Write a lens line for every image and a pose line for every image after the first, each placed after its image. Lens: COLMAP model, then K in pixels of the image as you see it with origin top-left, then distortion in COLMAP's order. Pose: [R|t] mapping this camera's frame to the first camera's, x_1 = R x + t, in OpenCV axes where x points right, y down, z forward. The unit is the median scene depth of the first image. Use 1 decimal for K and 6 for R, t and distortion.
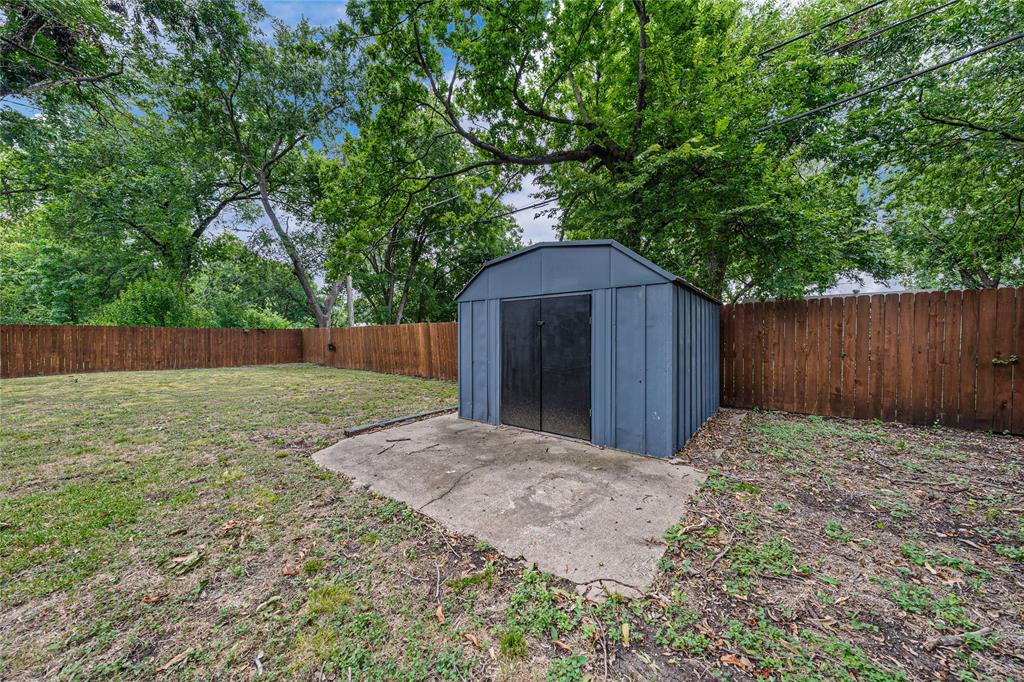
lens RADIAL K [[350.2, 0, 512.0], [0, 350.2, 342.4], [0, 0, 1]] dist [-0.011413, -0.000015]
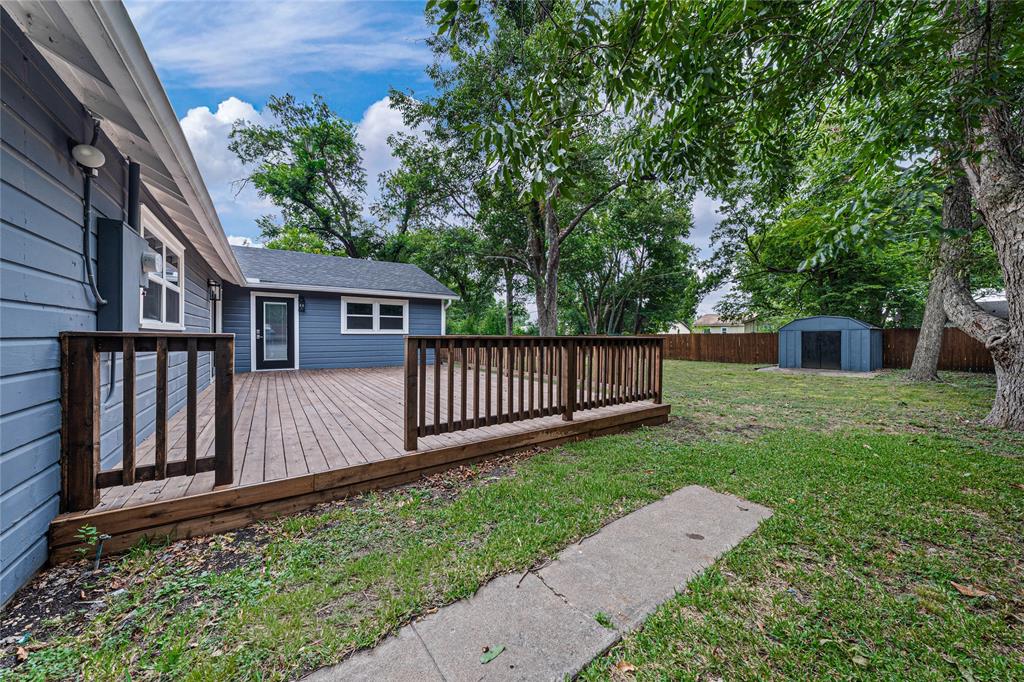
lens RADIAL K [[350.2, 0, 511.2], [0, 350.2, 342.4], [0, 0, 1]] dist [-0.011413, -0.000015]
pose [[0.963571, 0.001021, -0.267449, -1.938356], [-0.001367, 0.999998, -0.001108, -0.000651], [0.267448, 0.001433, 0.963571, -3.114838]]
